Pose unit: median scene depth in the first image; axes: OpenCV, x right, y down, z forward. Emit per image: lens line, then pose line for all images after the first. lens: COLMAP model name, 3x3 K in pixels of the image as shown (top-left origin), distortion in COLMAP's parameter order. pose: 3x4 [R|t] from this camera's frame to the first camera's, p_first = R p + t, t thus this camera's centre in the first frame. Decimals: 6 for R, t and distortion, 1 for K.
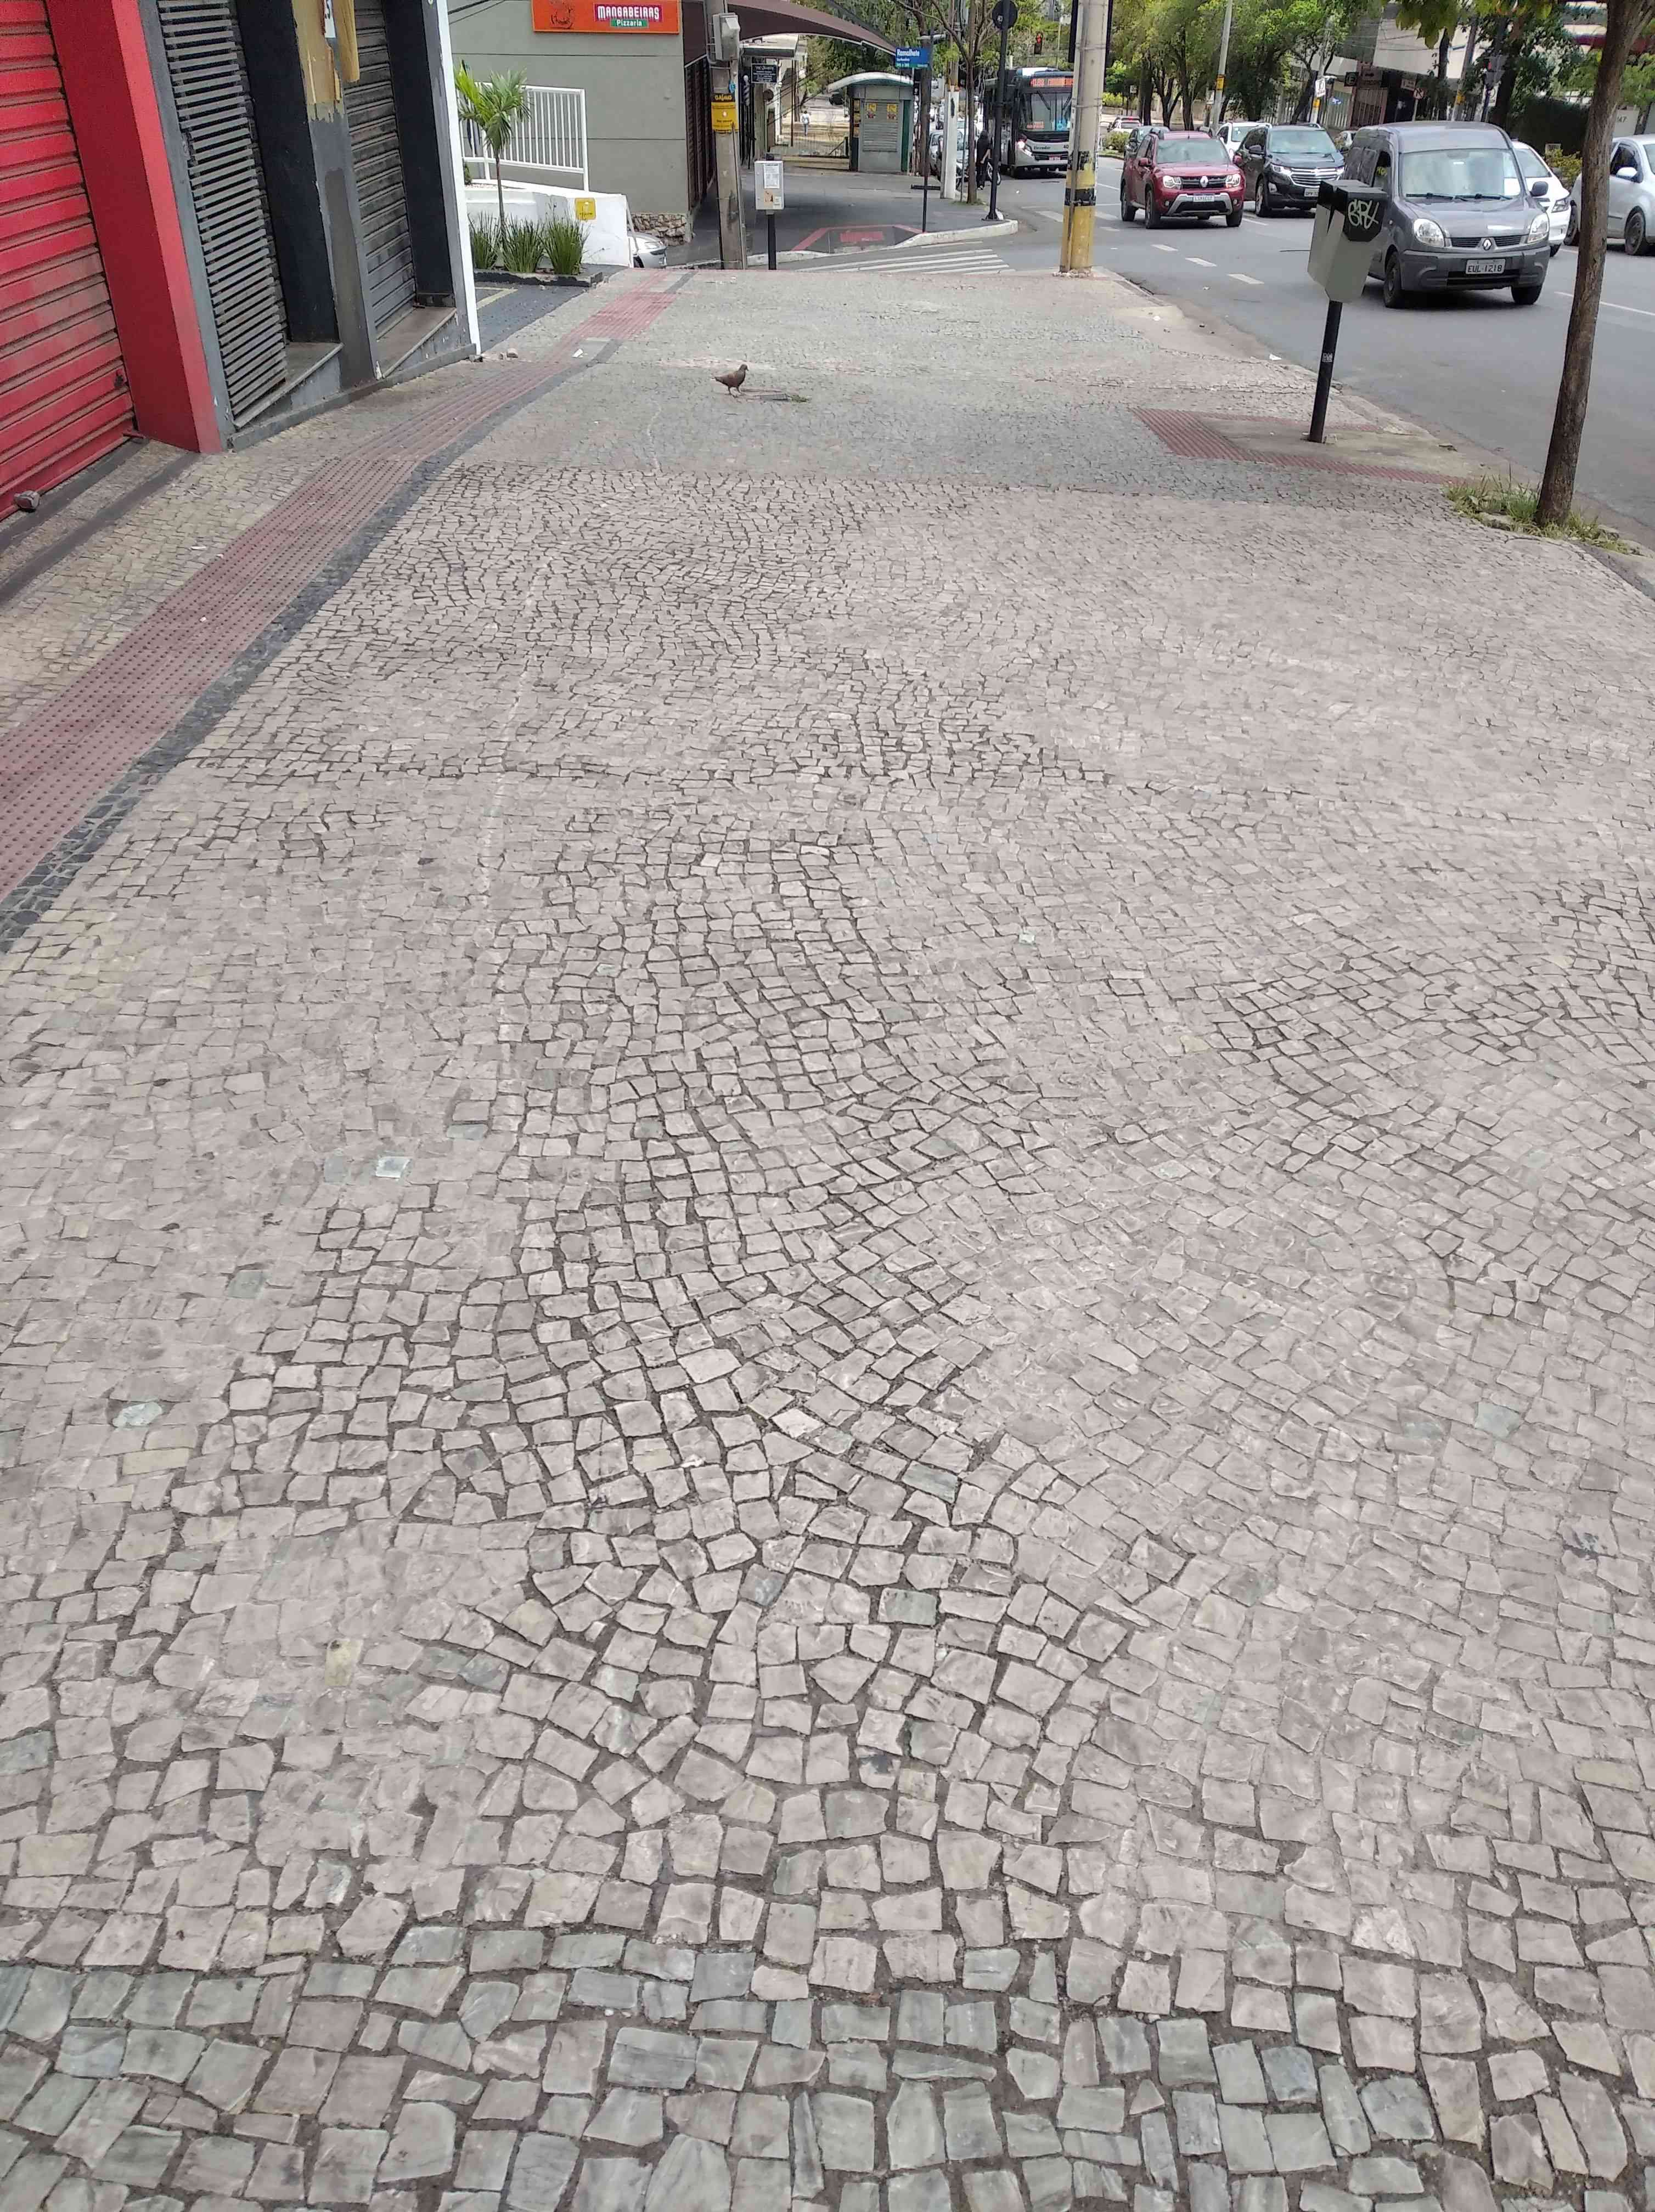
lens RADIAL K [[1705.0, 0, 827.5], [0, 1705.0, 1106.0], [0, 0, 1]] dist [0.009130, 0.006802]
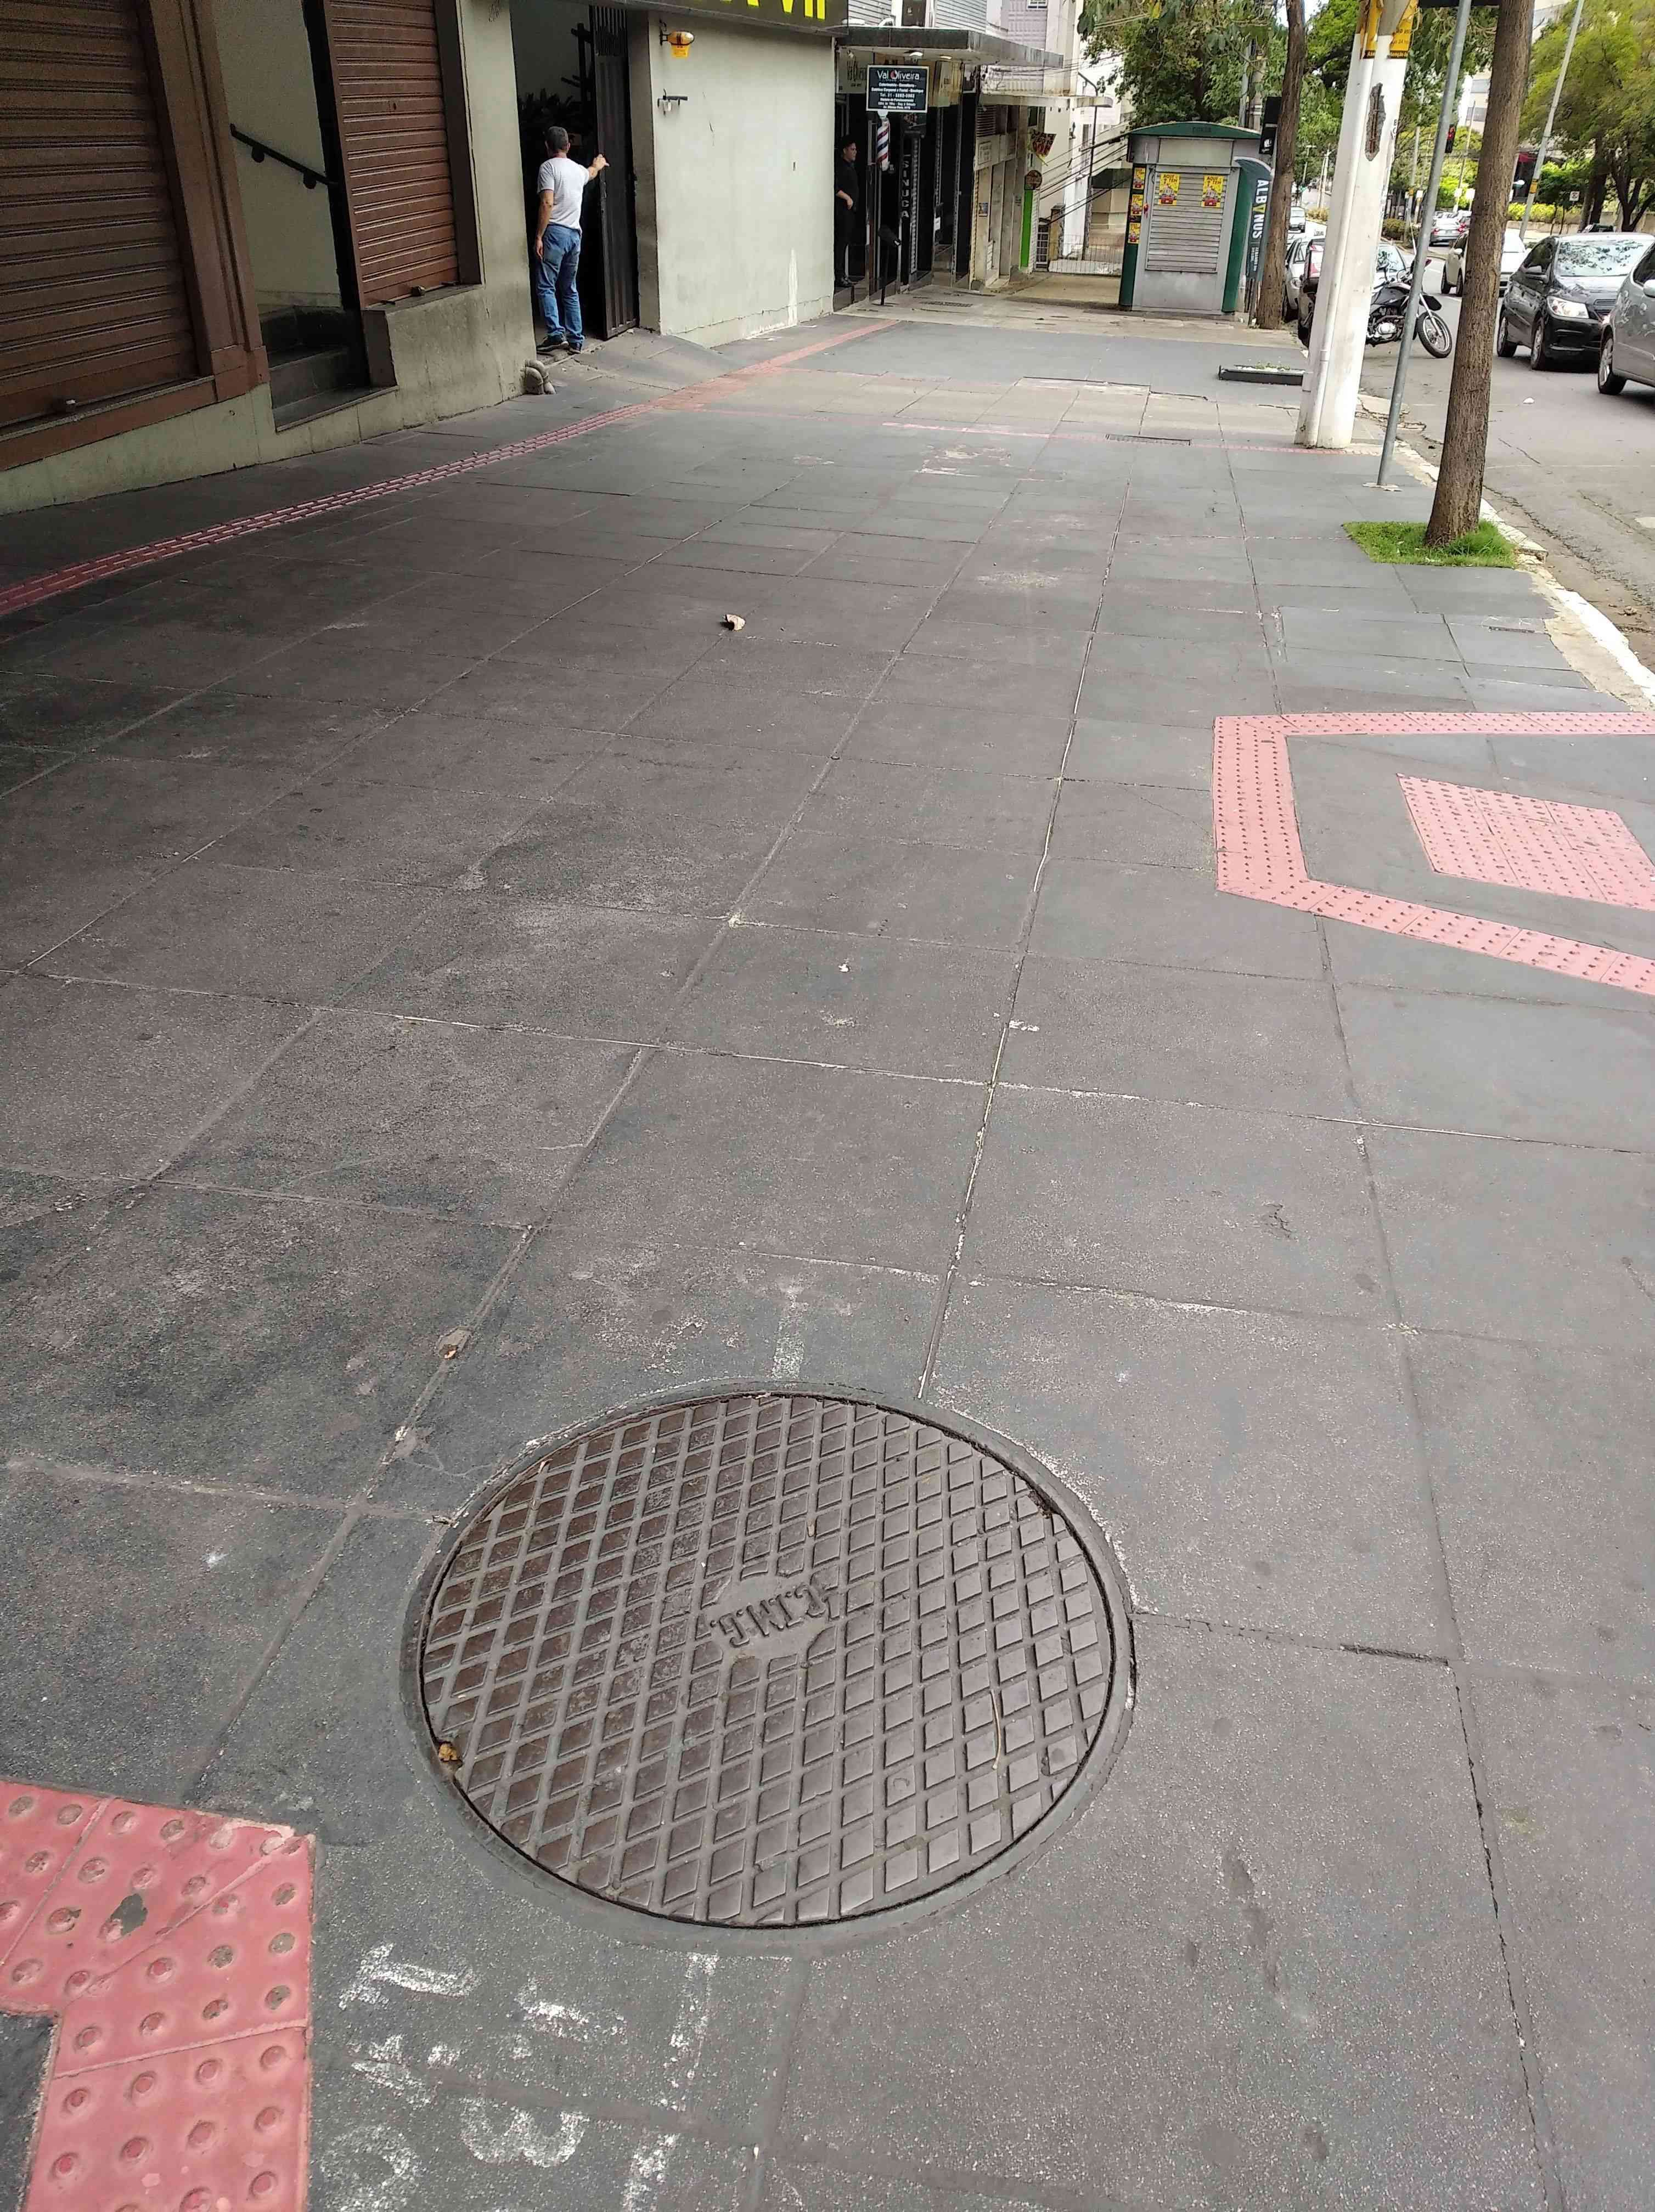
lens RADIAL K [[1649.9, 0, 824.3], [0, 1649.9, 1162.6], [0, 0, 1]] dist [0.062370, -0.099651]
pose [[0.982109, 0.098267, -0.160643, 0.032082], [-0.100499, 0.994920, -0.005809, -0.297069], [0.159256, 0.021850, 0.986995, 0.528668]]
